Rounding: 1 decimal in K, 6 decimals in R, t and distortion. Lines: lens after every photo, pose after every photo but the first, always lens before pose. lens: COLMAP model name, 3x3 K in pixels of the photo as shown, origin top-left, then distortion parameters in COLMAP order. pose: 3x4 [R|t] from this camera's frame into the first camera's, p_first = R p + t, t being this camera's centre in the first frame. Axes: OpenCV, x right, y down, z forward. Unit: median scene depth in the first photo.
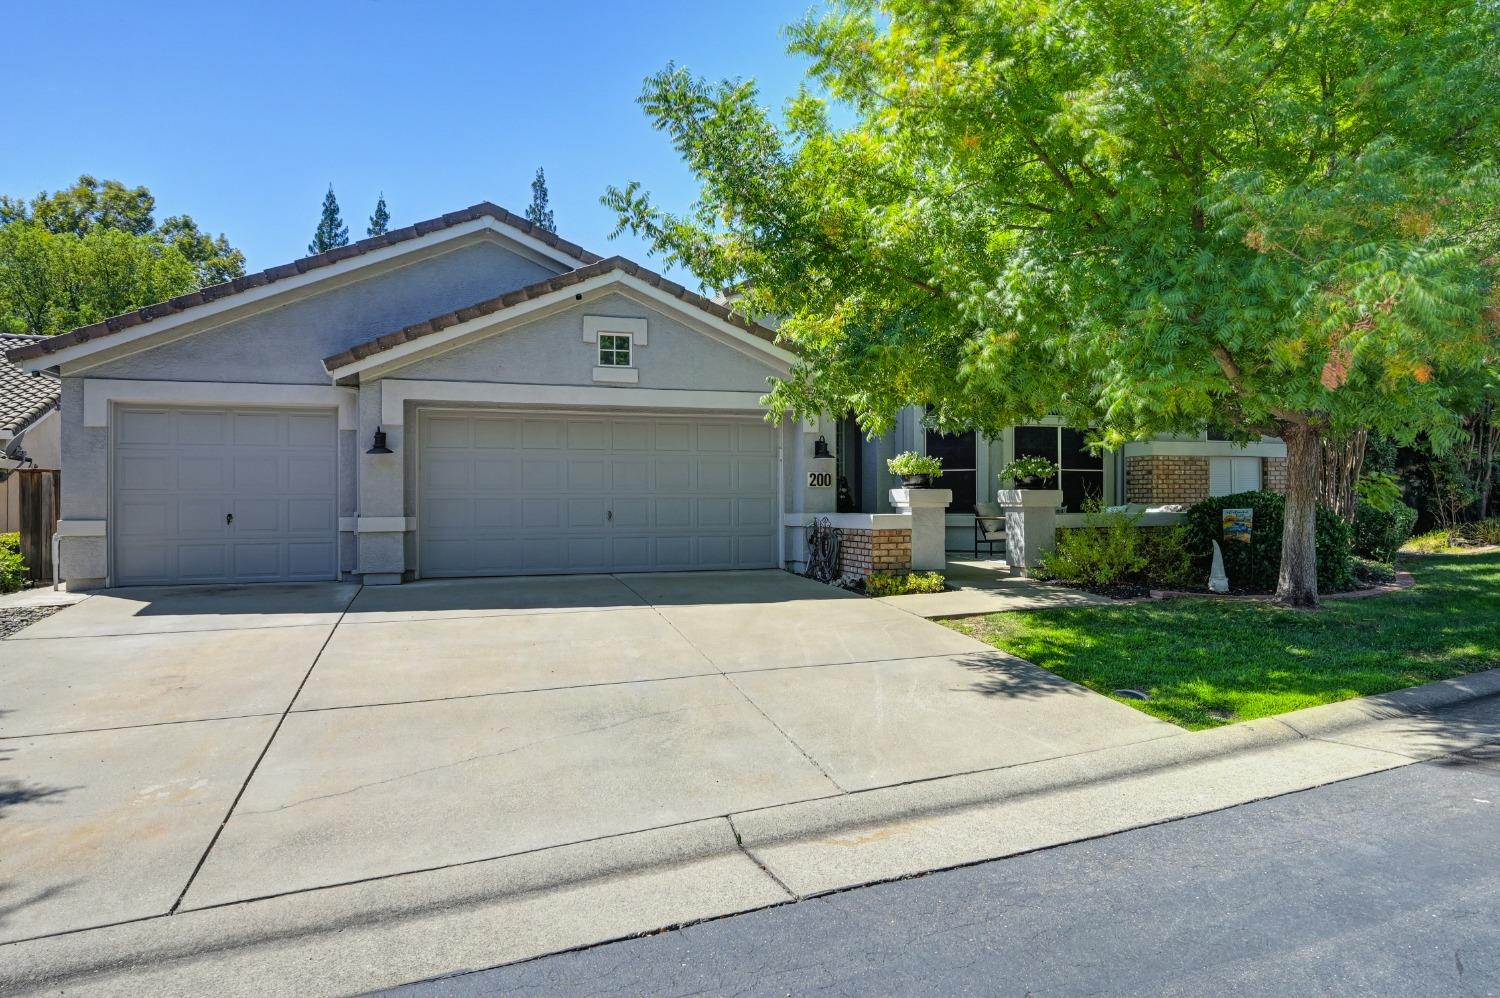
lens RADIAL K [[898.3, 0, 752.1], [0, 898.3, 499.5], [0, 0, 1]] dist [-0.001788, -0.001638]
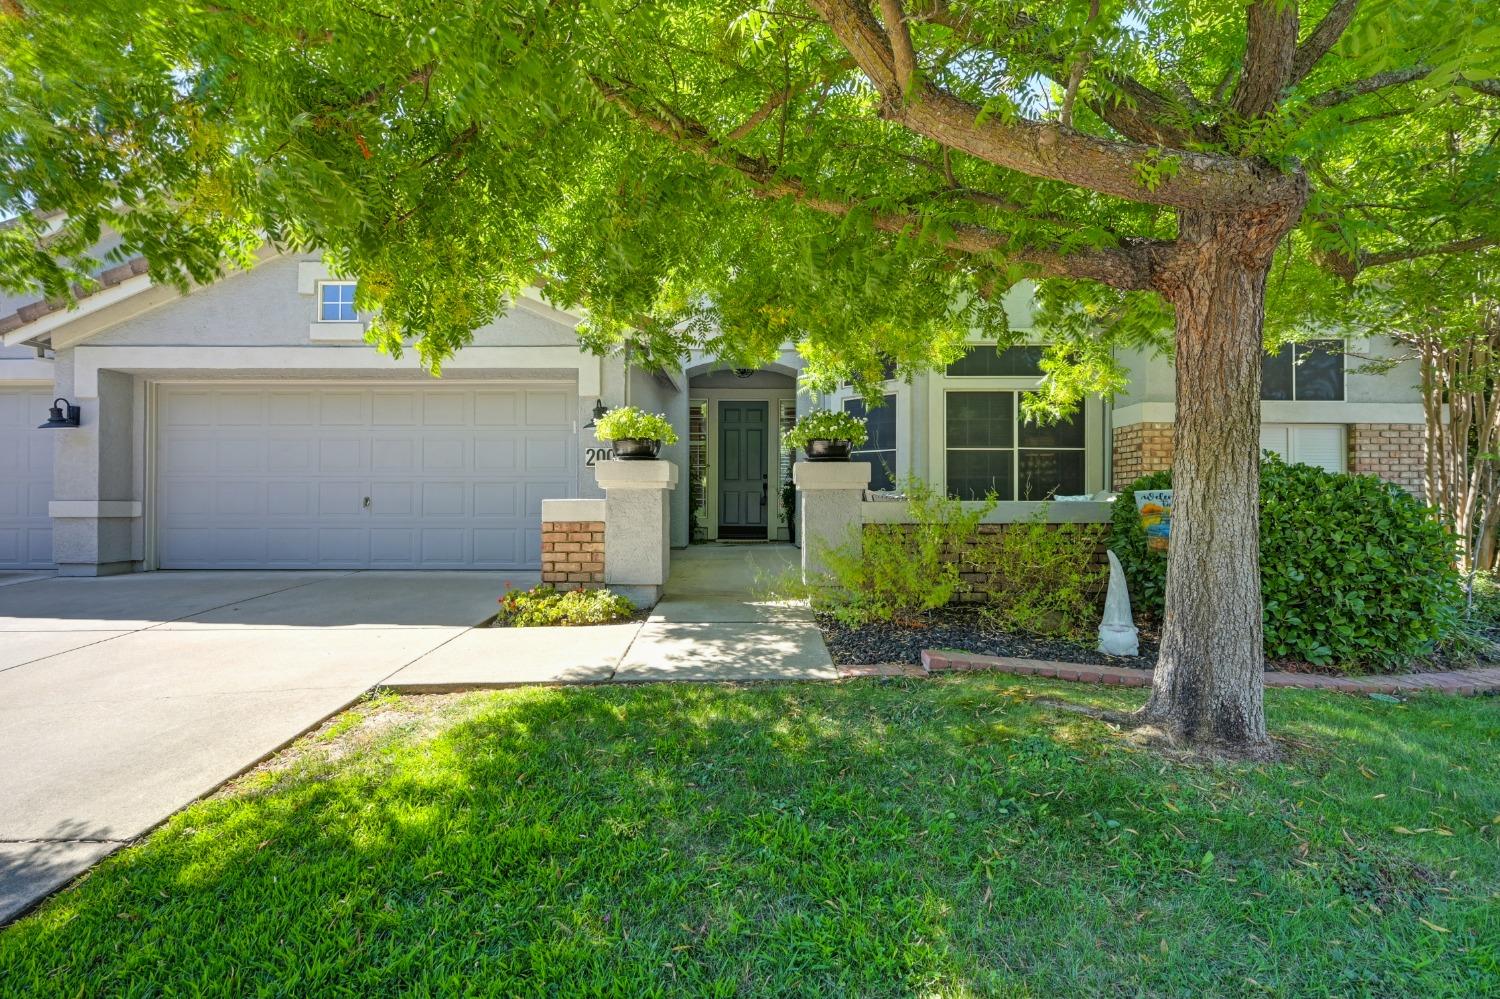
lens RADIAL K [[673.3, 0, 747.6], [0, 673.3, 497.8], [0, 0, 1]] dist [-0.002738, -0.000504]
pose [[0.952955, 0.002239, -0.303103, 0.427363], [-0.004116, 0.999976, -0.005553, 0.017571], [0.303083, 0.006540, 0.952942, 0.564872]]
